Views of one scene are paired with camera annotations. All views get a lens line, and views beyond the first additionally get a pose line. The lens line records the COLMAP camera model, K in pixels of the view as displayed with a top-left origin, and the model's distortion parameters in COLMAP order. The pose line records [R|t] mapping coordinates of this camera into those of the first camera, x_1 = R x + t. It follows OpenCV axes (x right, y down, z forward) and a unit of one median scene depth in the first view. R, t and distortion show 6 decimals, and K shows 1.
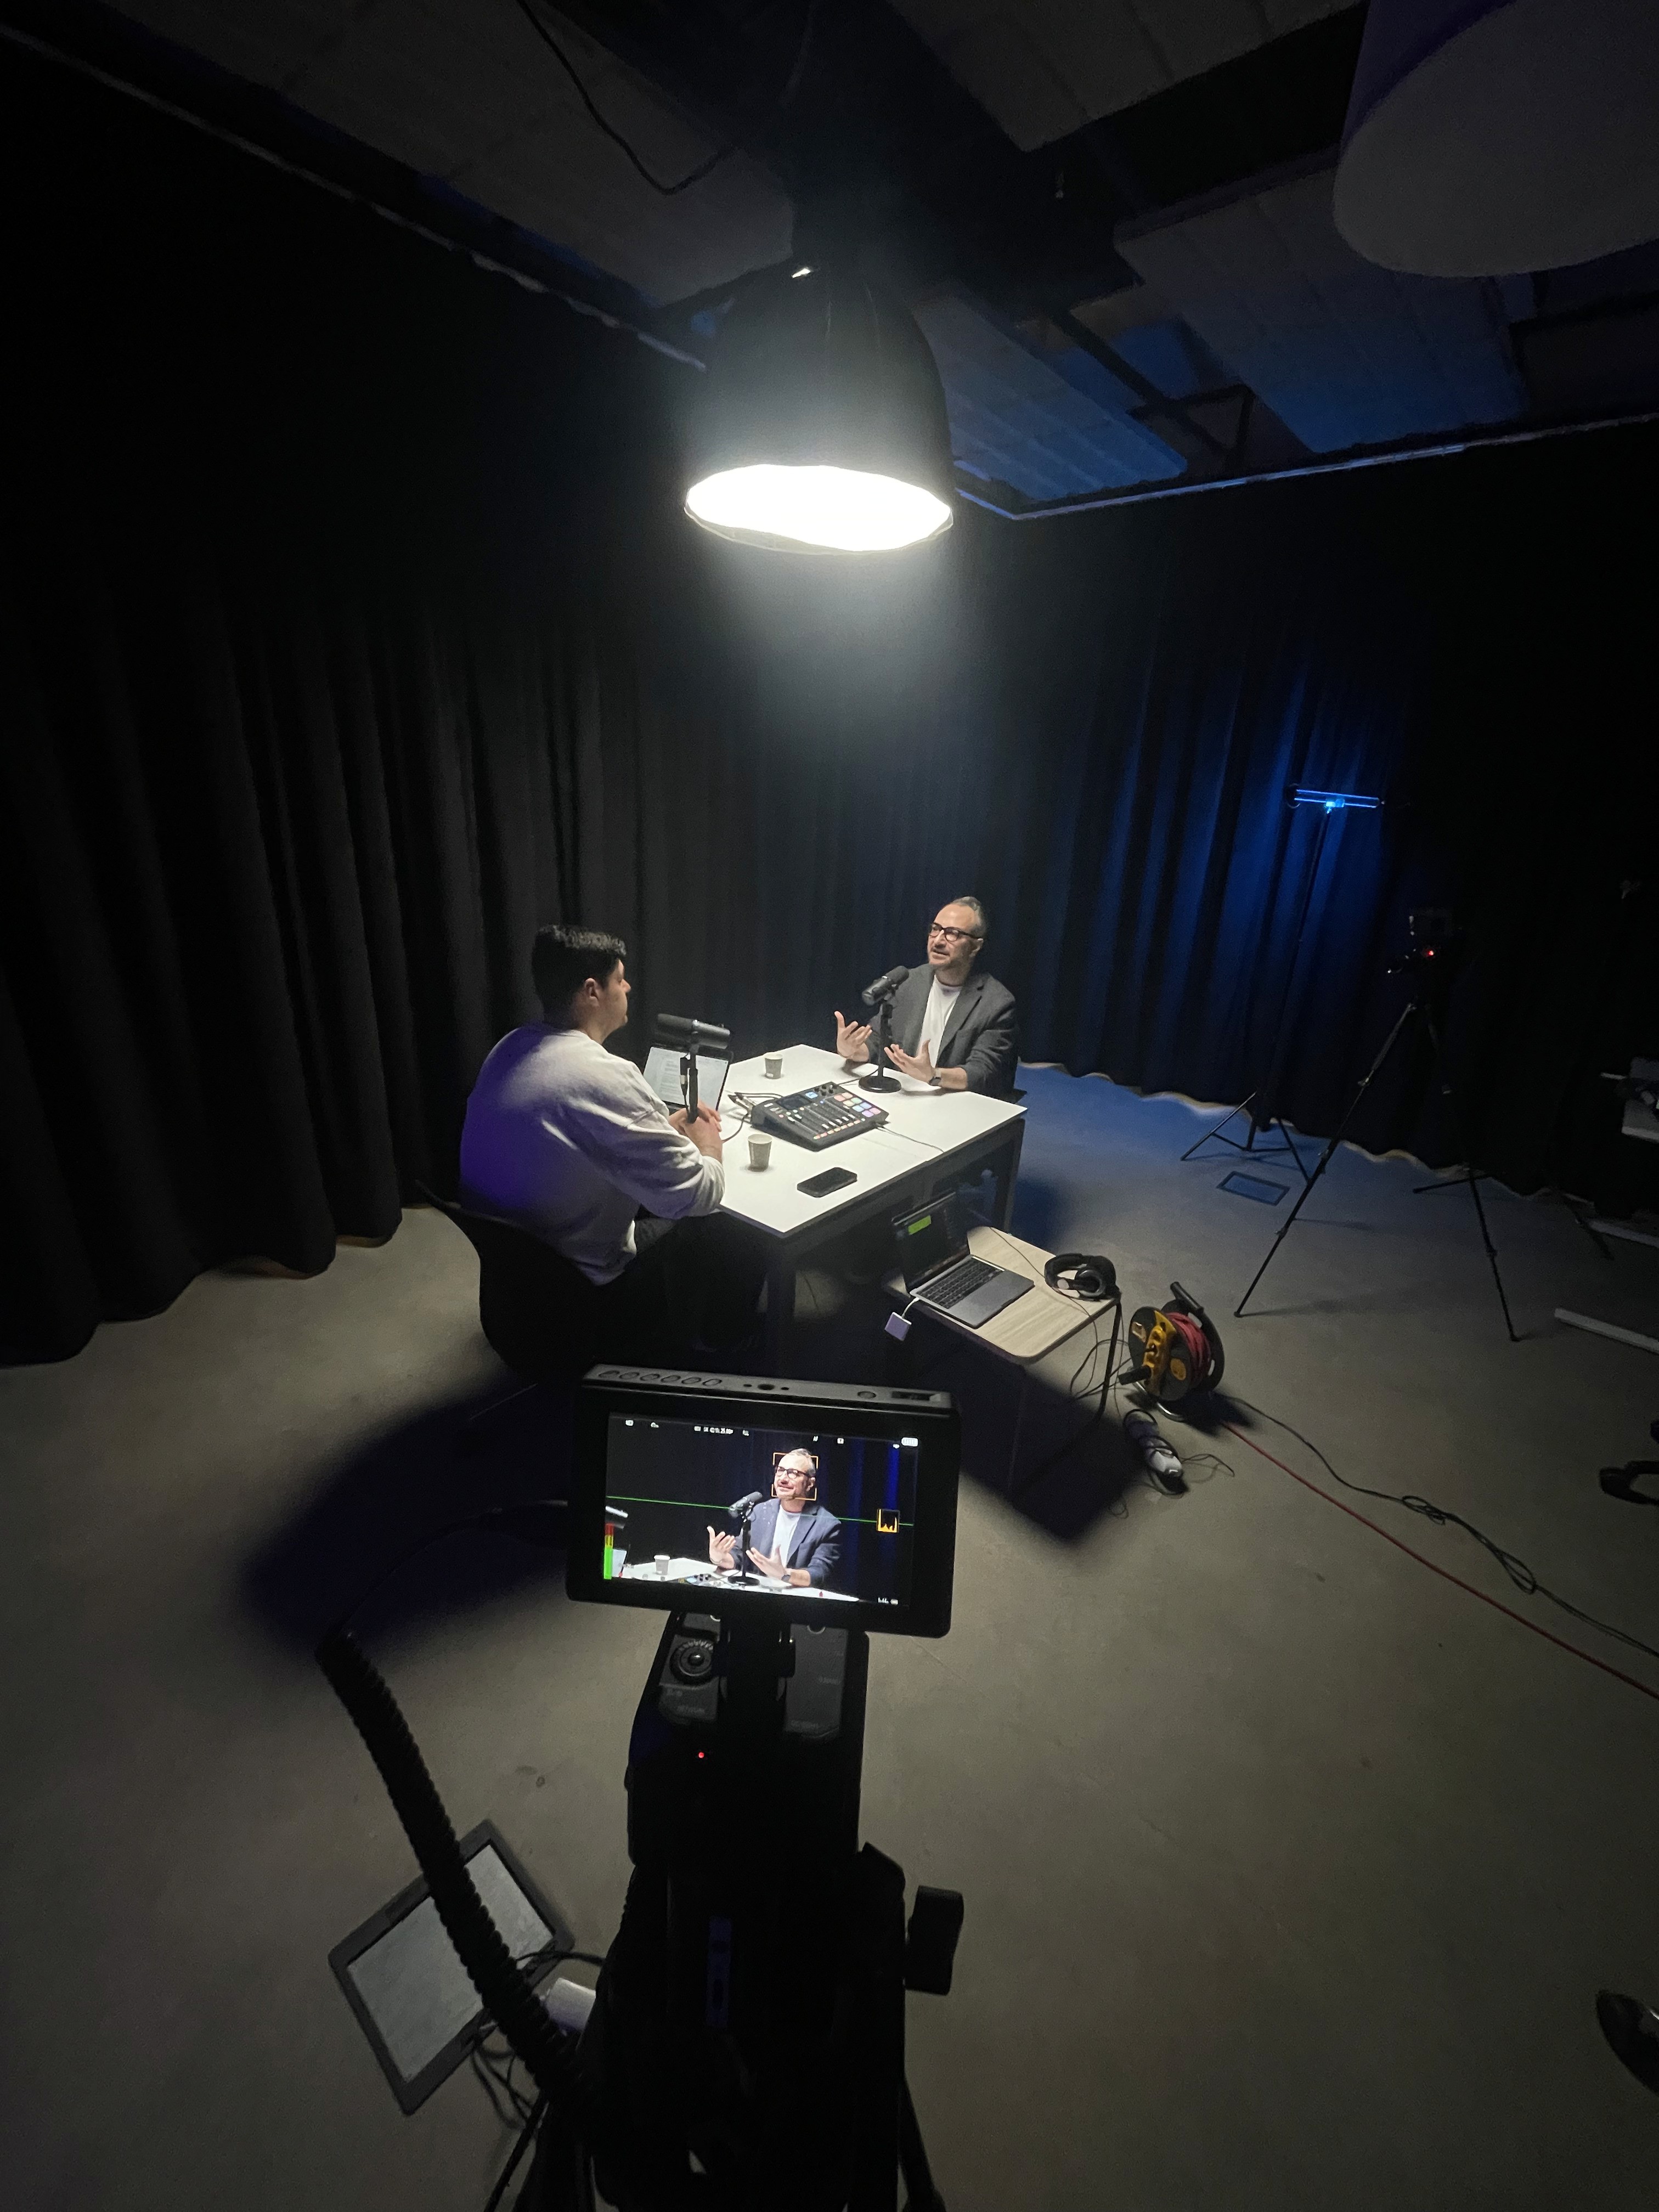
lens RADIAL K [[893.2, 0, 836.9], [0, 893.2, 1110.7], [0, 0, 1]] dist [-0.001064, 0.000004]
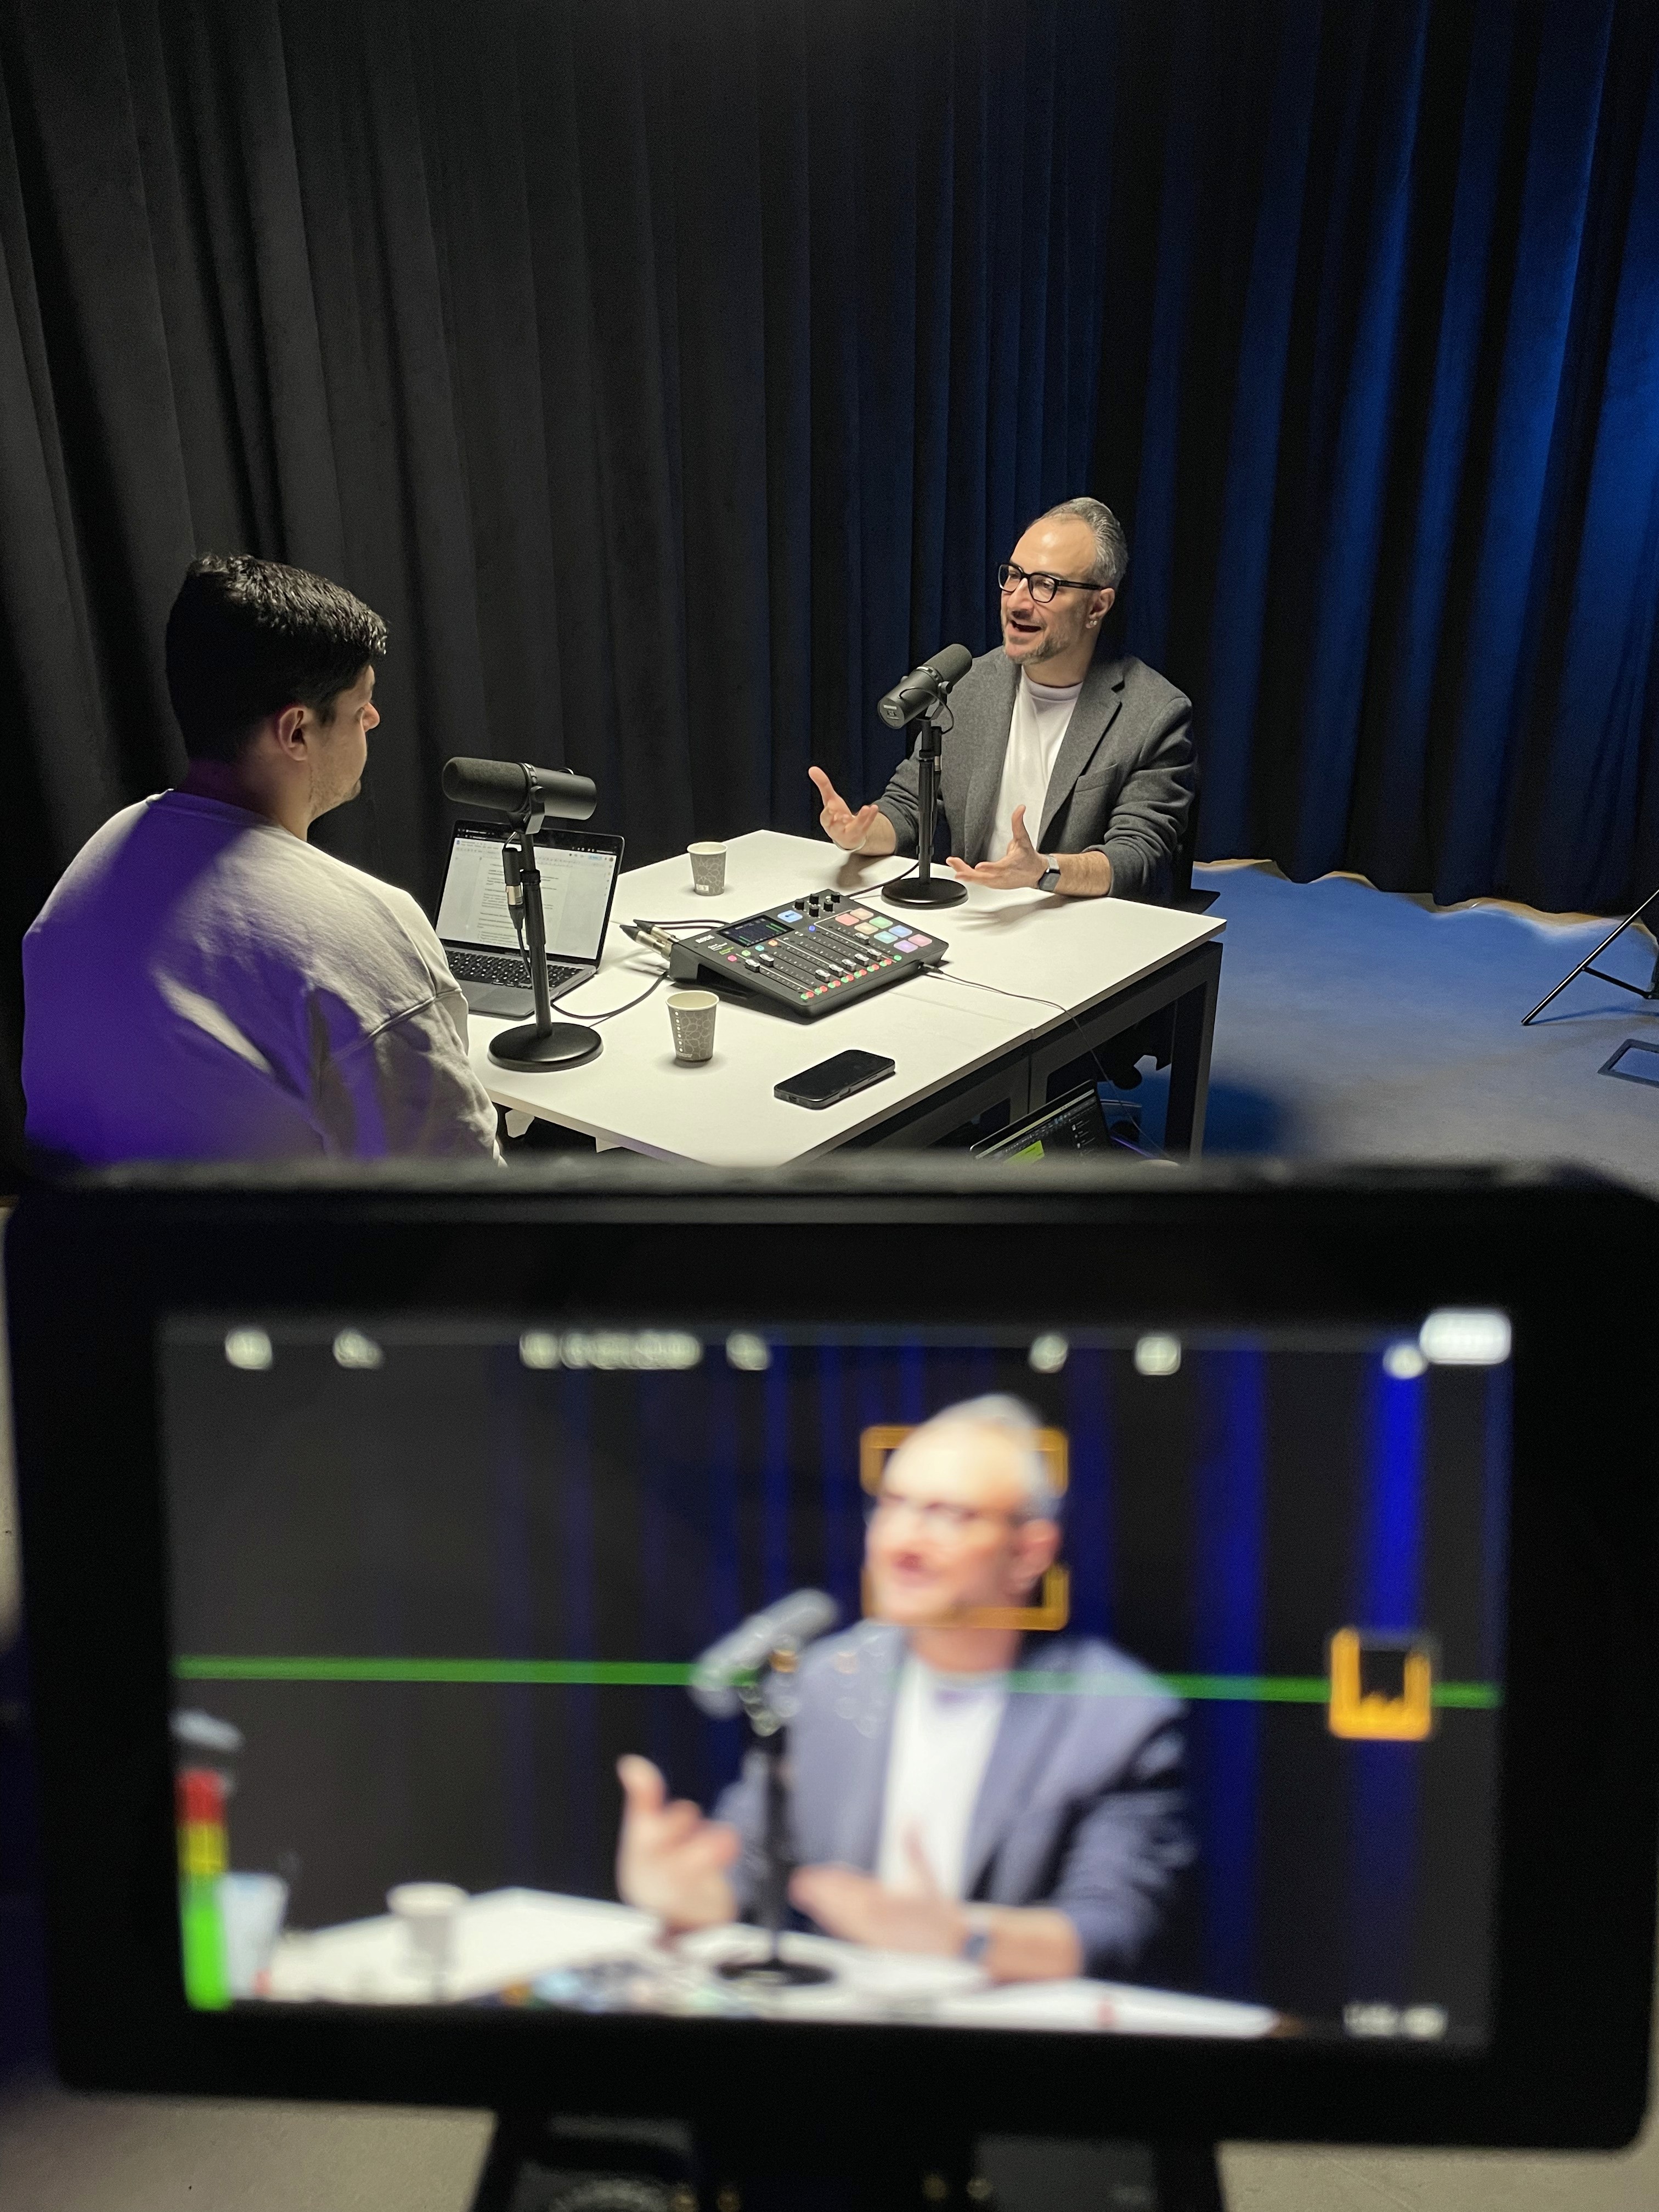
lens RADIAL K [[1669.8, 0, 829.5], [0, 1669.8, 1106.0], [0, 0, 1]] dist [0.032475, -0.004429]
pose [[0.998031, -0.062610, -0.003879, -0.009891], [0.062729, 0.996402, 0.056994, 0.036389], [0.000297, -0.057125, 0.998367, 0.075759]]
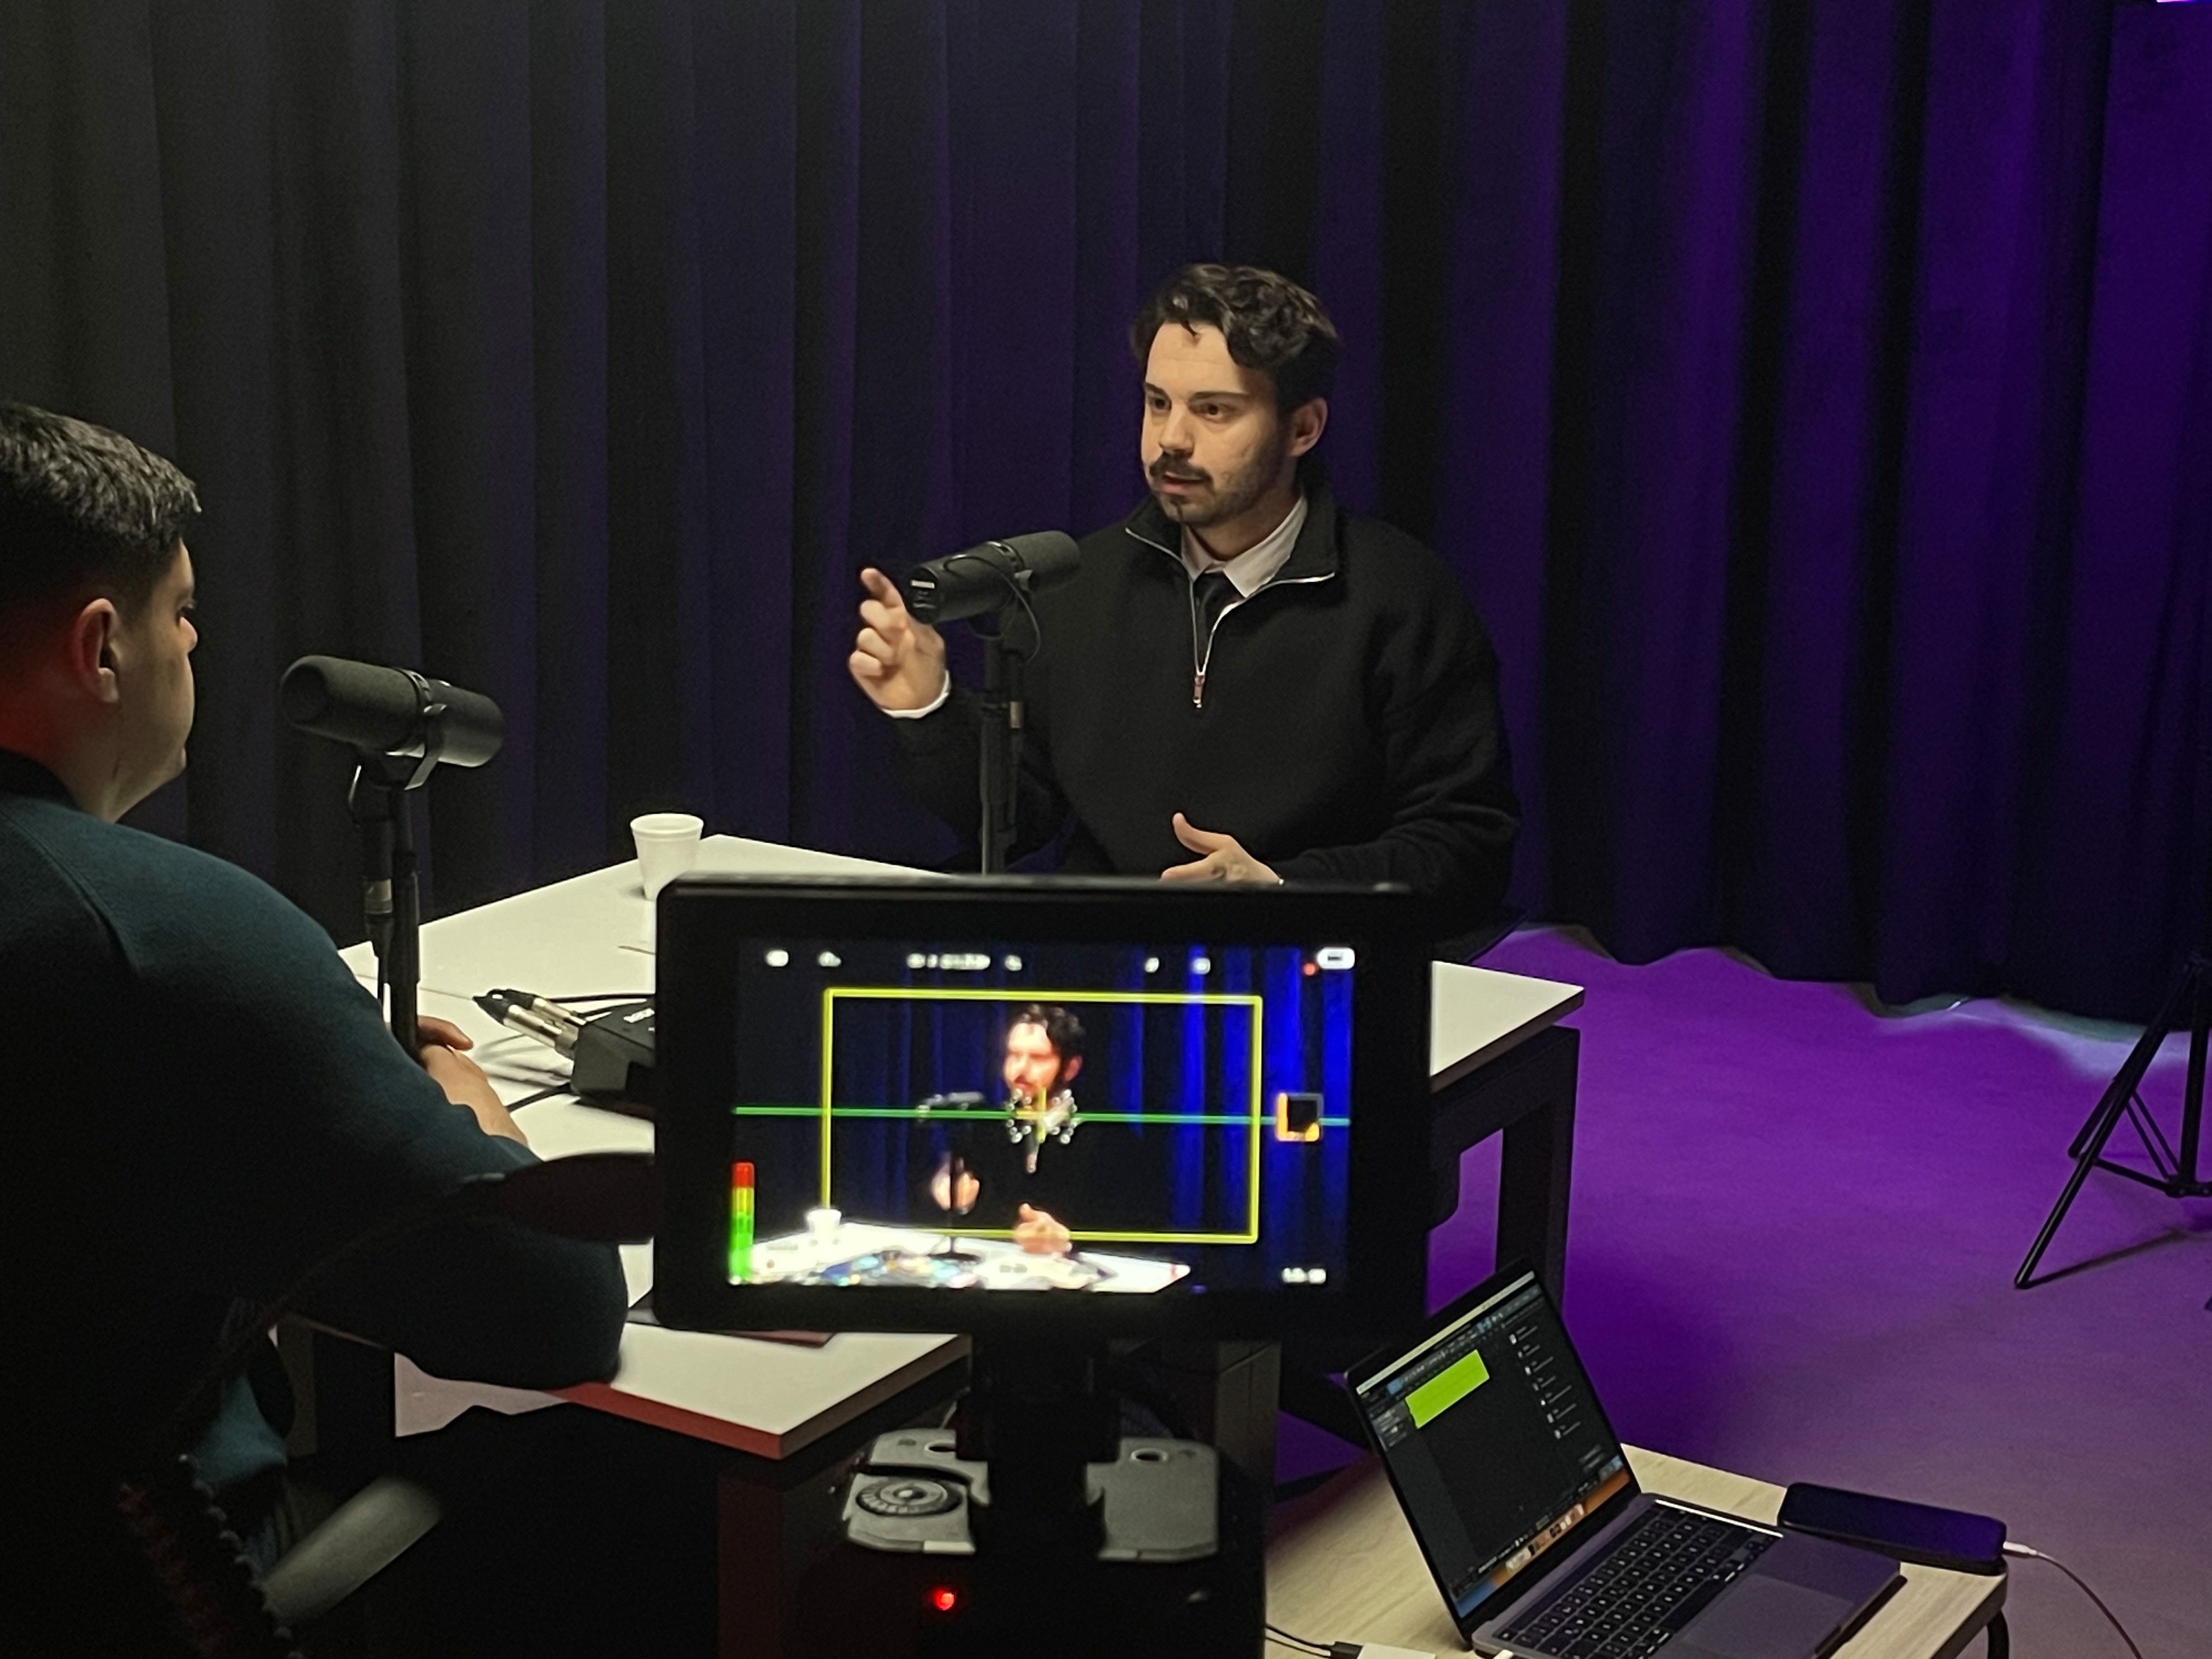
lens RADIAL K [[3331.0, 0, 1106.0], [0, 3331.0, 829.5], [0, 0, 1]] dist [-0.363220, -0.006181]
pose [[0.995496, -0.028506, 0.090415, -0.029086], [0.038735, 0.992785, -0.113483, 0.066966], [-0.086528, 0.116474, 0.989417, -0.117681]]
